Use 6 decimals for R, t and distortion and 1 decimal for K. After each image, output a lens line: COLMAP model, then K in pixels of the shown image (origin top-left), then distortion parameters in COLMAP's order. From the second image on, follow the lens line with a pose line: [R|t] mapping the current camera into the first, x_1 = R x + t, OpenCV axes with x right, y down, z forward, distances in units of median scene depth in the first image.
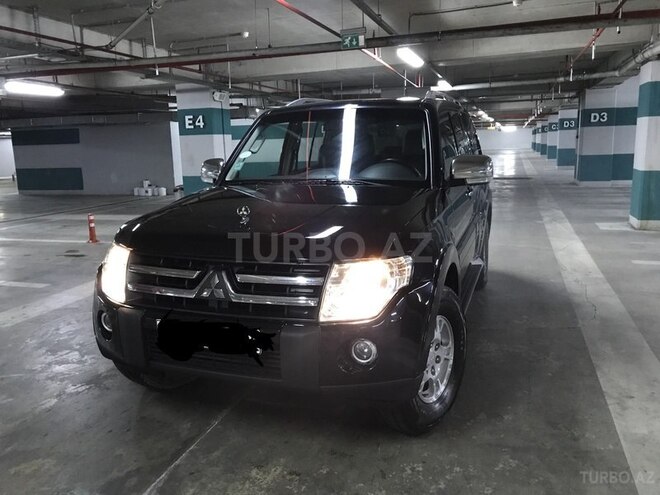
lens RADIAL K [[547.3, 0, 327.1], [0, 547.3, 241.5], [0, 0, 1]] dist [0.003493, 0.003218]
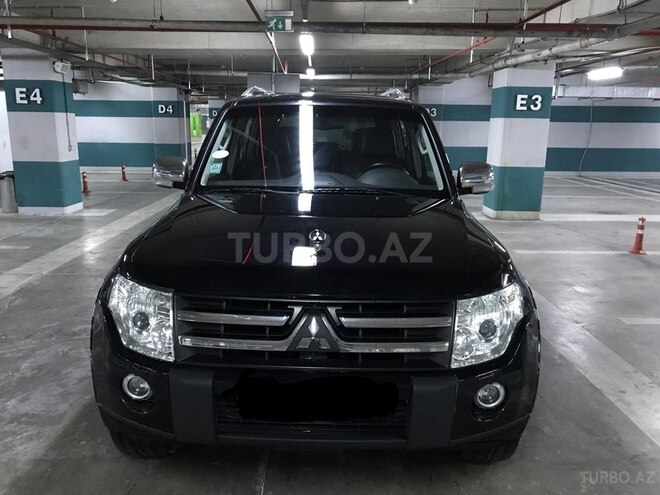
lens RADIAL K [[546.1, 0, 331.0], [0, 546.1, 245.5], [0, 0, 1]] dist [0.004598, 0.001599]
pose [[0.938682, -0.033313, 0.343171, -0.153323], [0.019502, 0.998858, 0.043620, -0.028427], [-0.344233, -0.034253, 0.938259, 0.082241]]
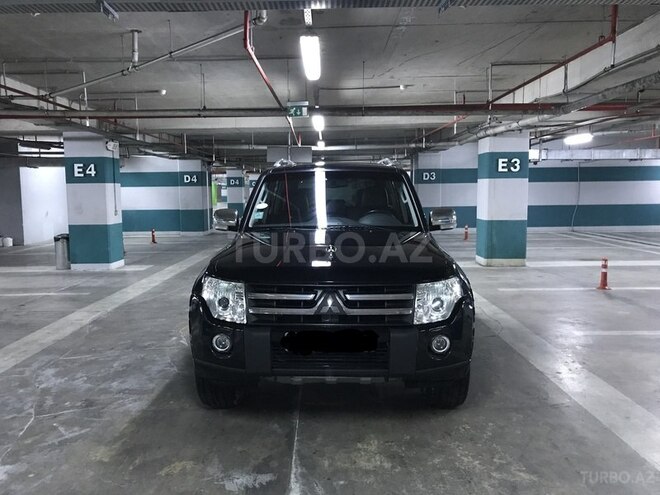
lens RADIAL K [[546.1, 0, 331.0], [0, 546.1, 245.5], [0, 0, 1]] dist [0.004598, 0.001599]
pose [[0.945048, -0.012882, 0.326678, -0.215715], [0.039553, 0.996389, -0.075130, 0.012448], [-0.324531, 0.083923, 0.942145, -0.091117]]
